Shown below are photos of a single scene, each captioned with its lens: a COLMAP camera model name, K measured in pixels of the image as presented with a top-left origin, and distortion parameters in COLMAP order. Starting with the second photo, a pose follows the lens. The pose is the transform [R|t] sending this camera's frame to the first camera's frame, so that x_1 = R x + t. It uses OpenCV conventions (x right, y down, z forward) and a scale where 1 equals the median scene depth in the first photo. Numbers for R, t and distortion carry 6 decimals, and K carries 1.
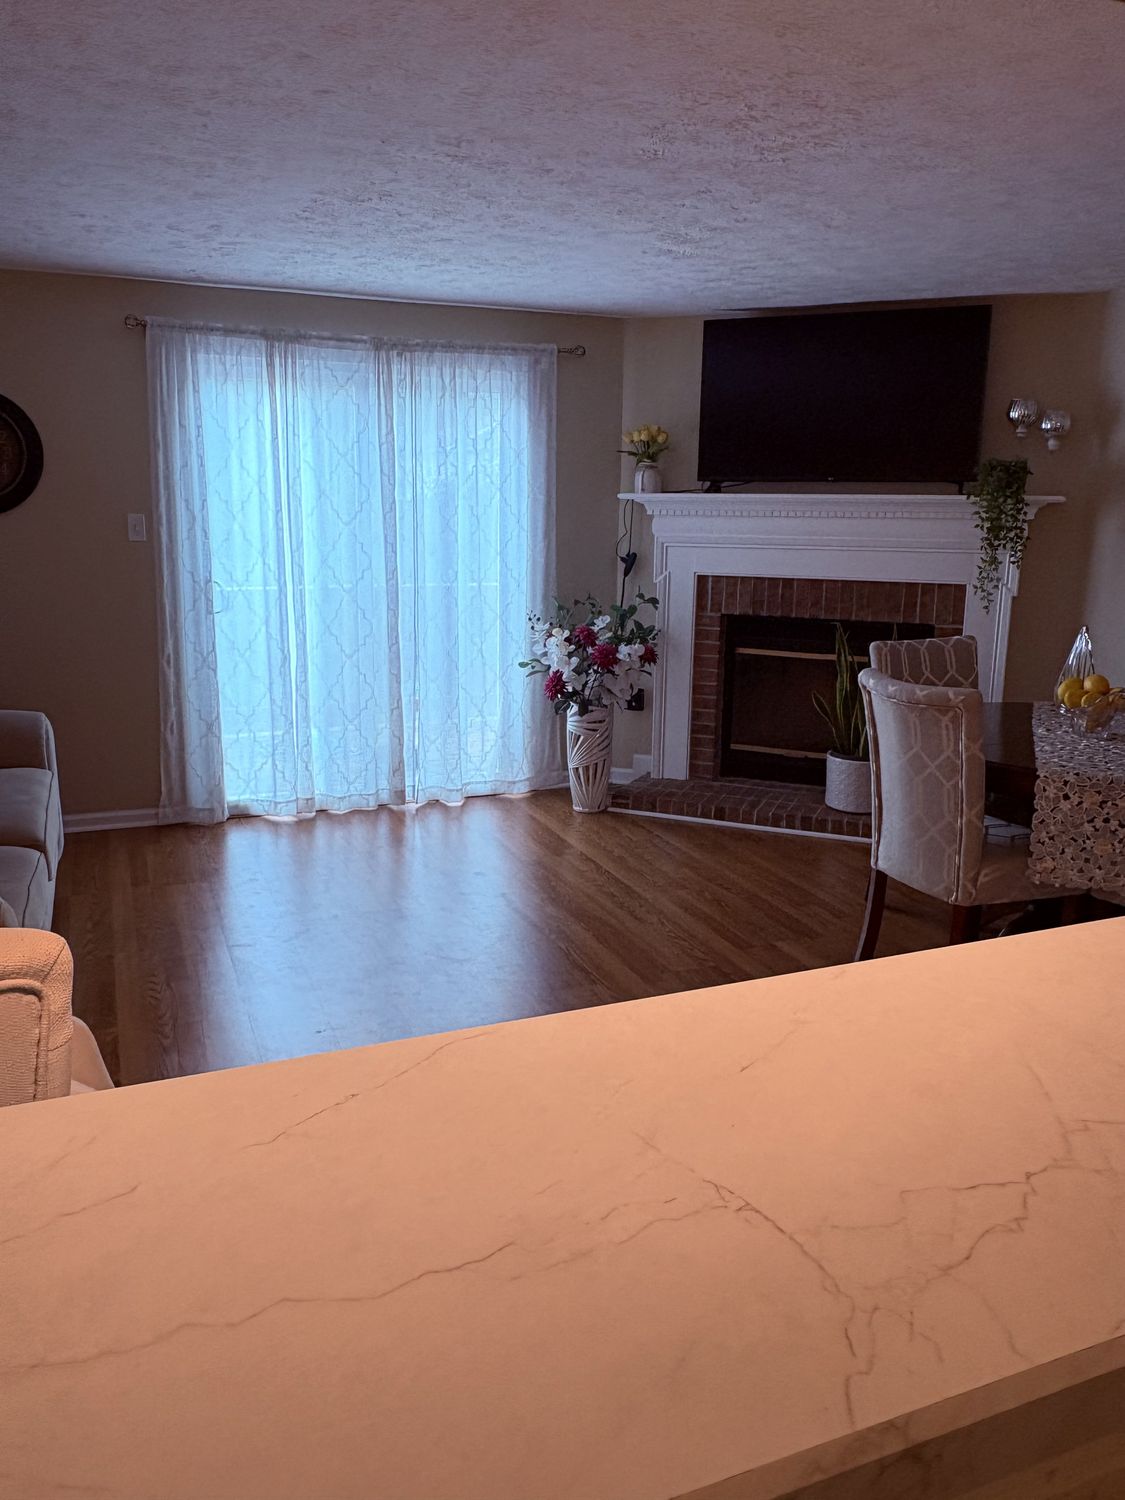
lens RADIAL K [[1135.7, 0, 562.5], [0, 1135.7, 750.0], [0, 0, 1]] dist [-0.006897, -0.001289]
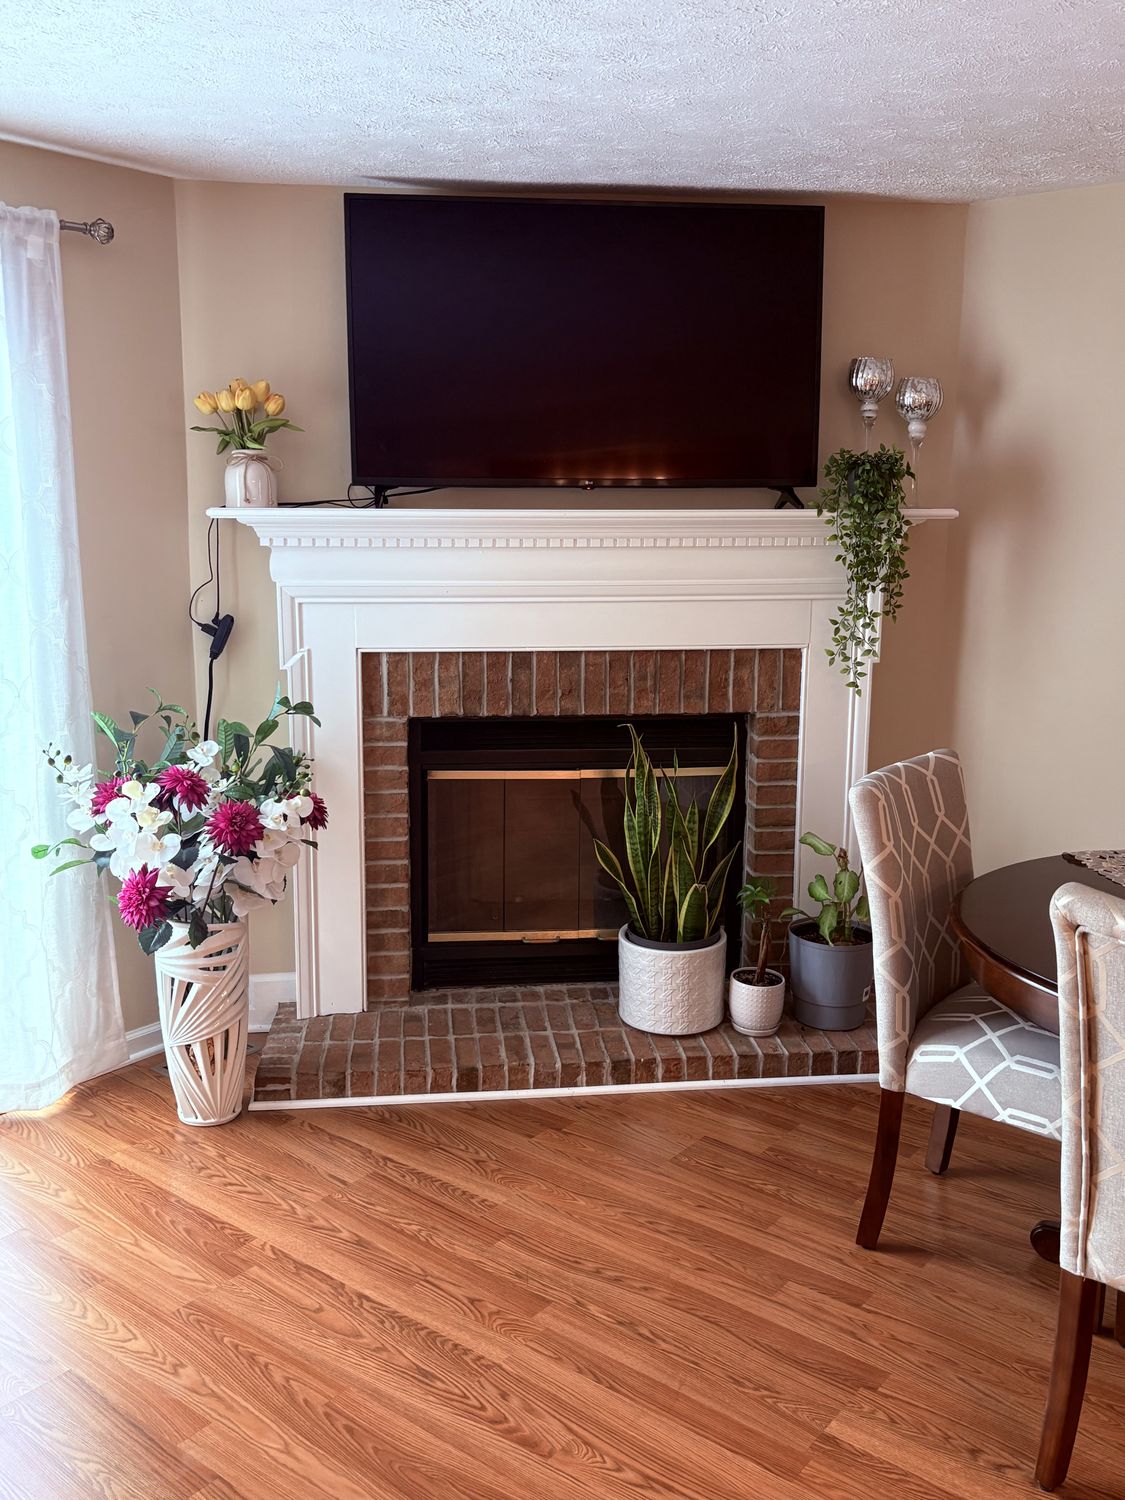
lens RADIAL K [[1324.4, 0, 562.5], [0, 1324.4, 750.0], [0, 0, 1]] dist [0.097623, -0.209213]
pose [[0.868751, -0.097579, 0.485541, -0.119997], [0.110415, 0.993883, 0.002182, -0.098662], [-0.482784, 0.051715, 0.874211, 0.389364]]
